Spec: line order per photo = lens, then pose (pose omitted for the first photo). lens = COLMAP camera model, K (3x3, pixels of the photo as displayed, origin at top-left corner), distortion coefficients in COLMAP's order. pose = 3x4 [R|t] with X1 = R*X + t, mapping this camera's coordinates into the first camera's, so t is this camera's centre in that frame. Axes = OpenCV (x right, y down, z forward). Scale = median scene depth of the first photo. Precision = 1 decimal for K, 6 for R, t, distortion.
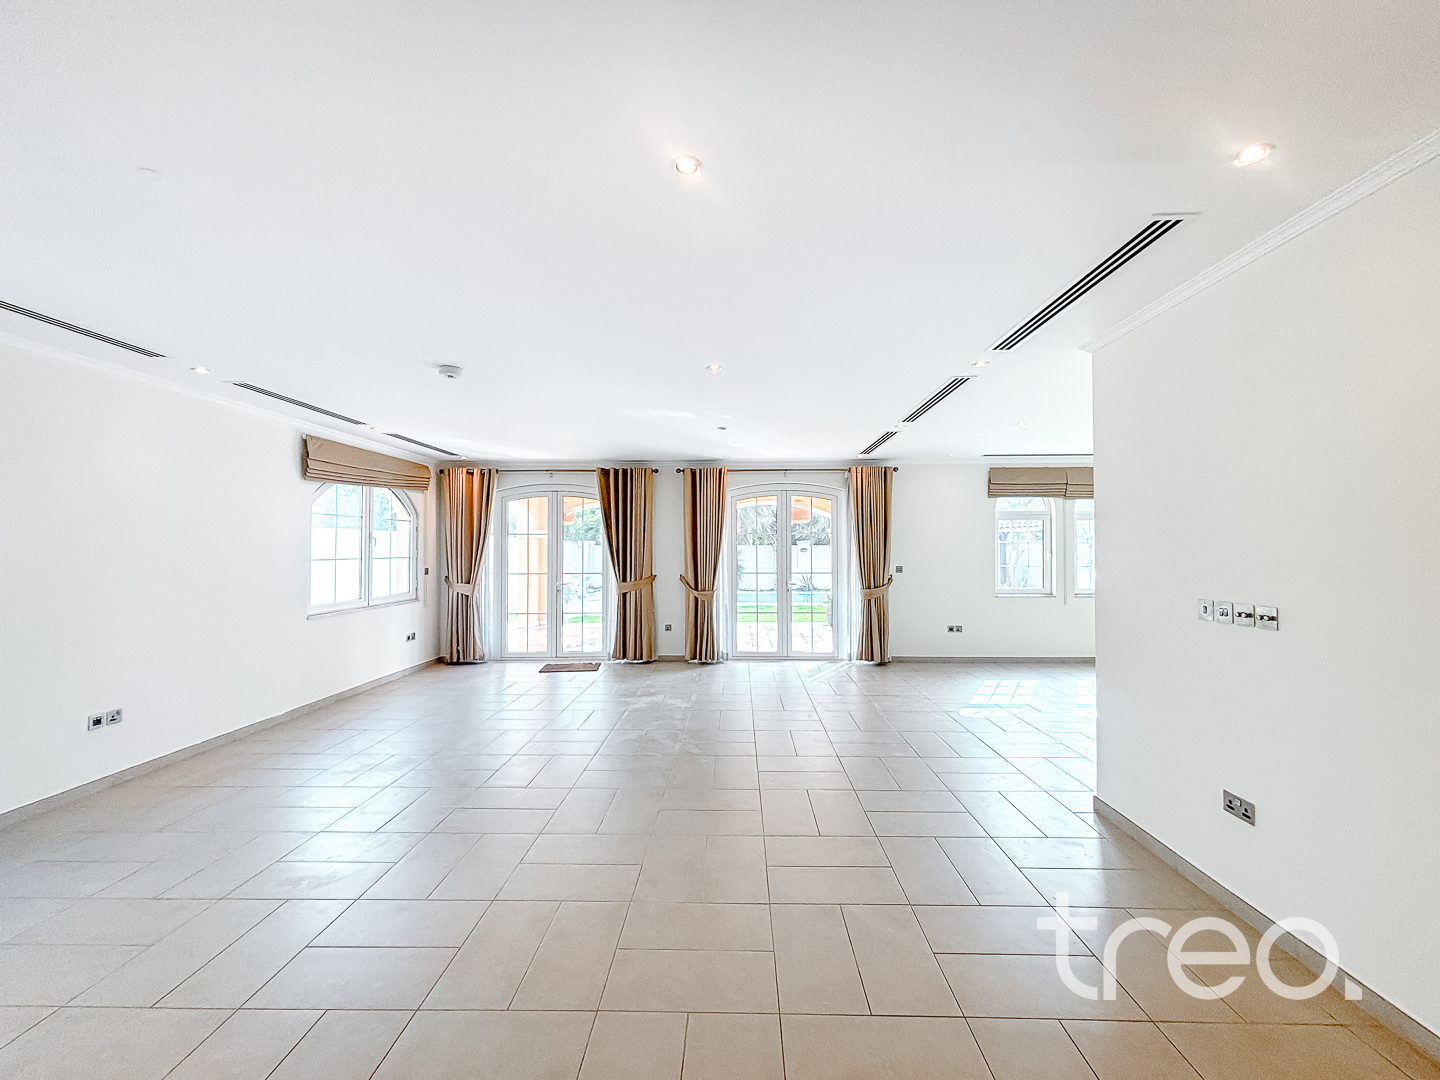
lens RADIAL K [[582.4, 0, 689.7], [0, 582.4, 523.2], [0, 0, 1]] dist [0.033716, -0.000100]
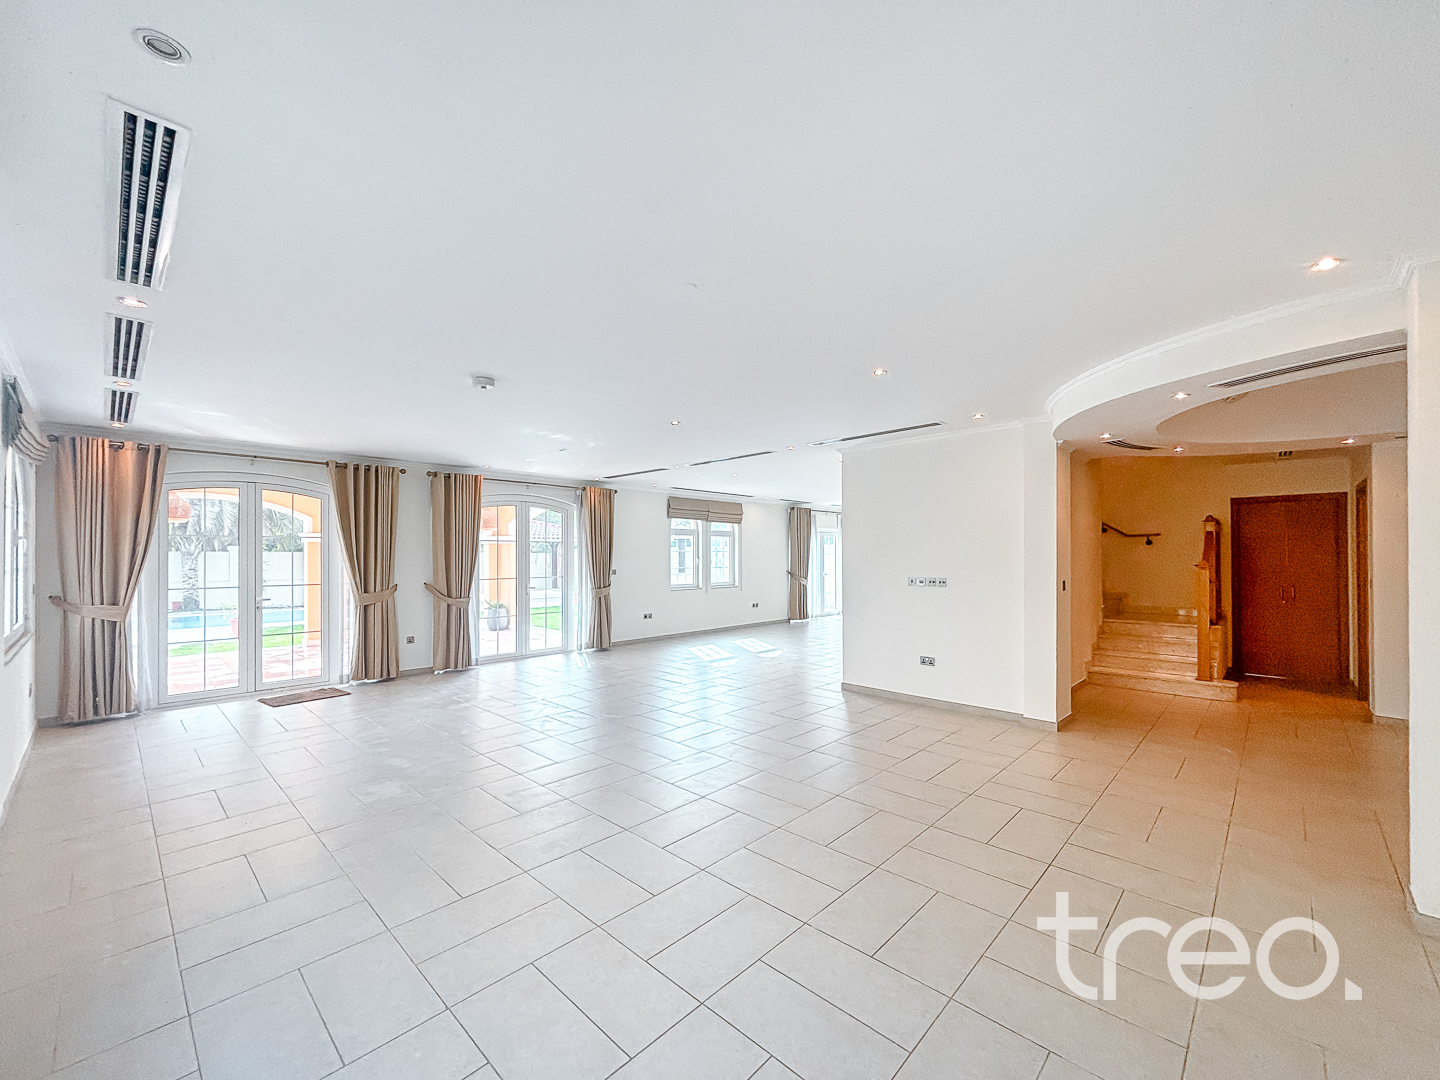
lens RADIAL K [[587.8, 0, 710.4], [0, 587.8, 548.1], [0, 0, 1]] dist [0.001461, -0.000035]
pose [[0.678896, 0.010581, 0.734159, -0.414735], [-0.032284, 0.999359, 0.015451, 0.001601], [-0.733525, -0.034191, 0.678802, 0.007989]]
